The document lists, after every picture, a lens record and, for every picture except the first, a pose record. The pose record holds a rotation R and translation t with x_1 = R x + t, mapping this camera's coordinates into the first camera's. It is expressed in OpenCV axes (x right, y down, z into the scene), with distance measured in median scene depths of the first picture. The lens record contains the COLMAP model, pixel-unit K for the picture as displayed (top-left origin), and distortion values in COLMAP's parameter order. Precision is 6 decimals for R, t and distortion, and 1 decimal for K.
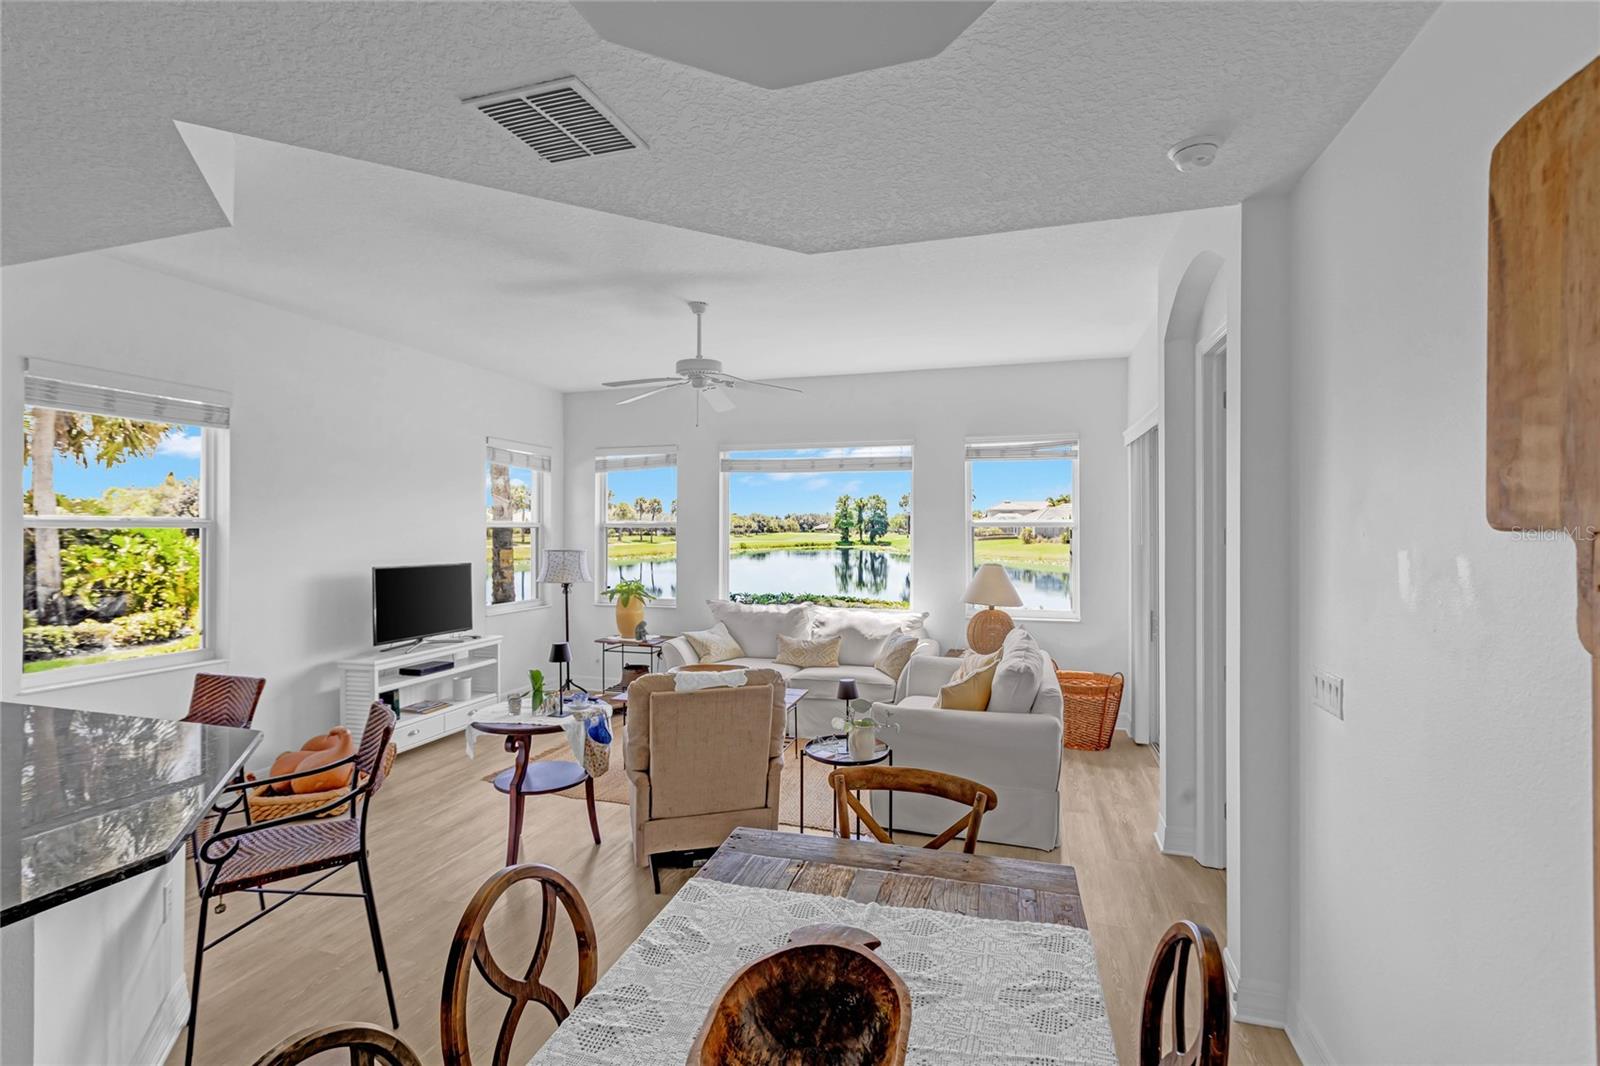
lens RADIAL K [[721.0, 0, 801.4], [0, 721.0, 526.4], [0, 0, 1]] dist [0.001412, 0.000768]
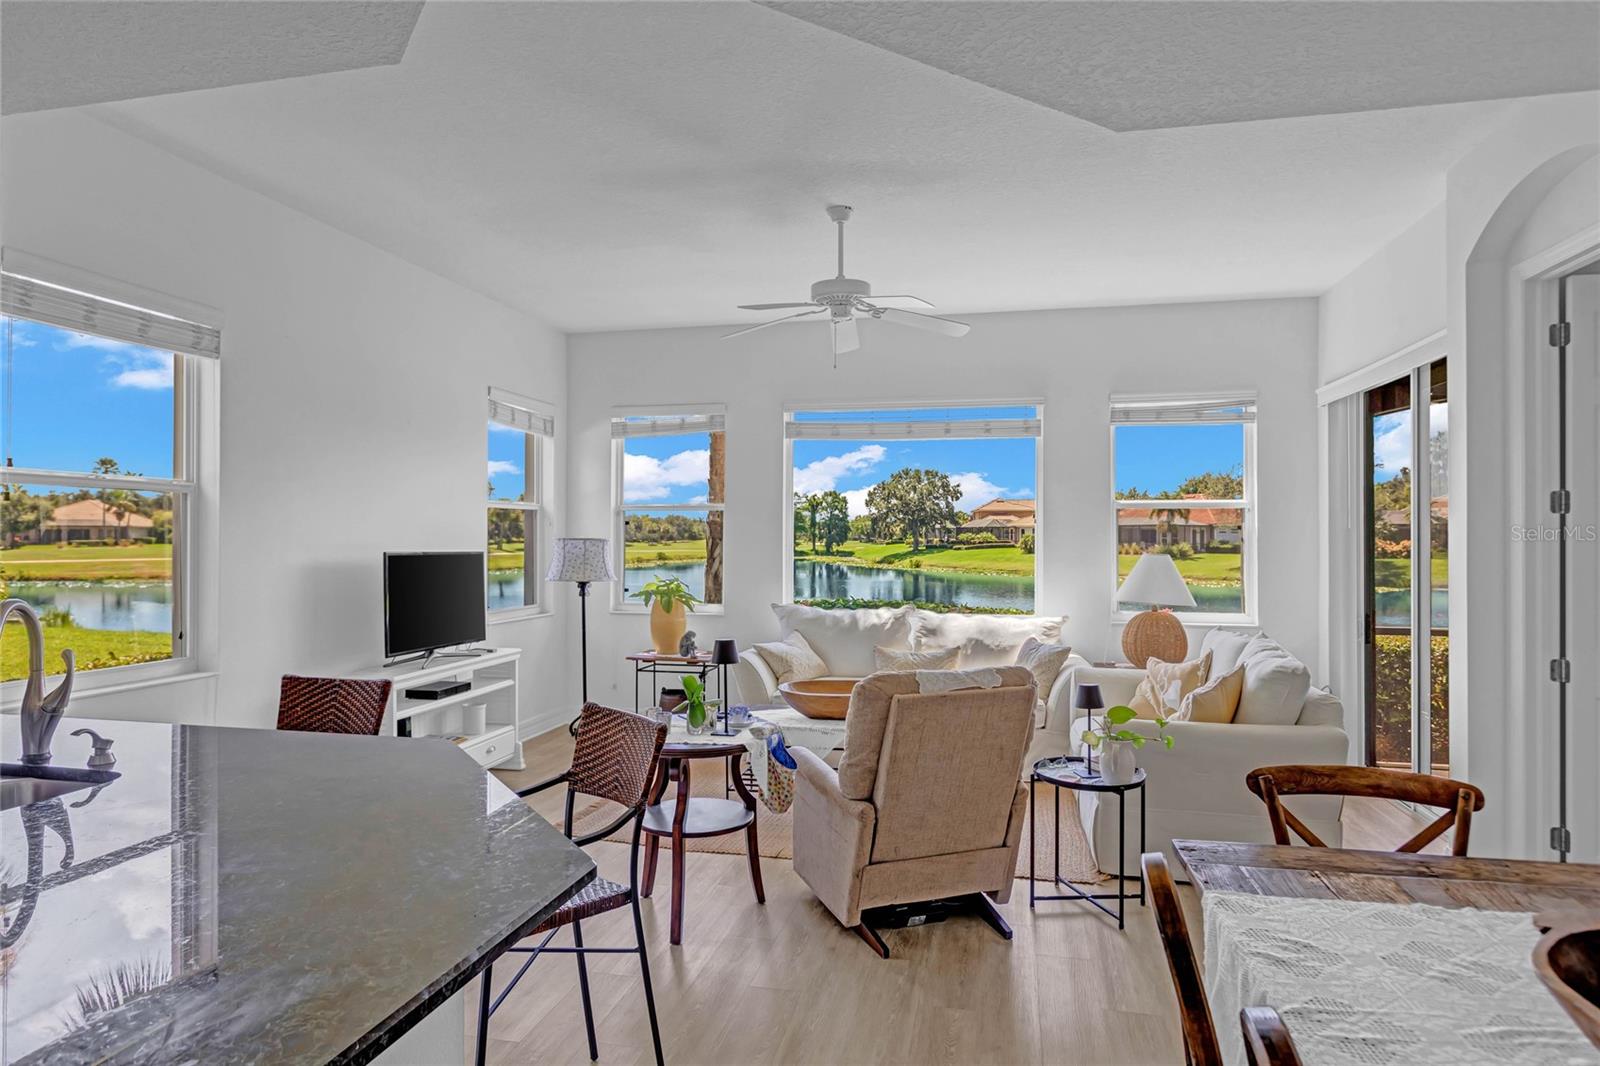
lens RADIAL K [[933.1, 0, 800.0], [0, 933.1, 533.0], [0, 0, 1]] dist [0.002509, -0.001691]
pose [[0.997176, 0.002342, 0.075070, -0.202319], [-0.002403, 0.999997, 0.000716, 0.029518], [-0.075068, -0.000895, 0.997178, 0.005379]]
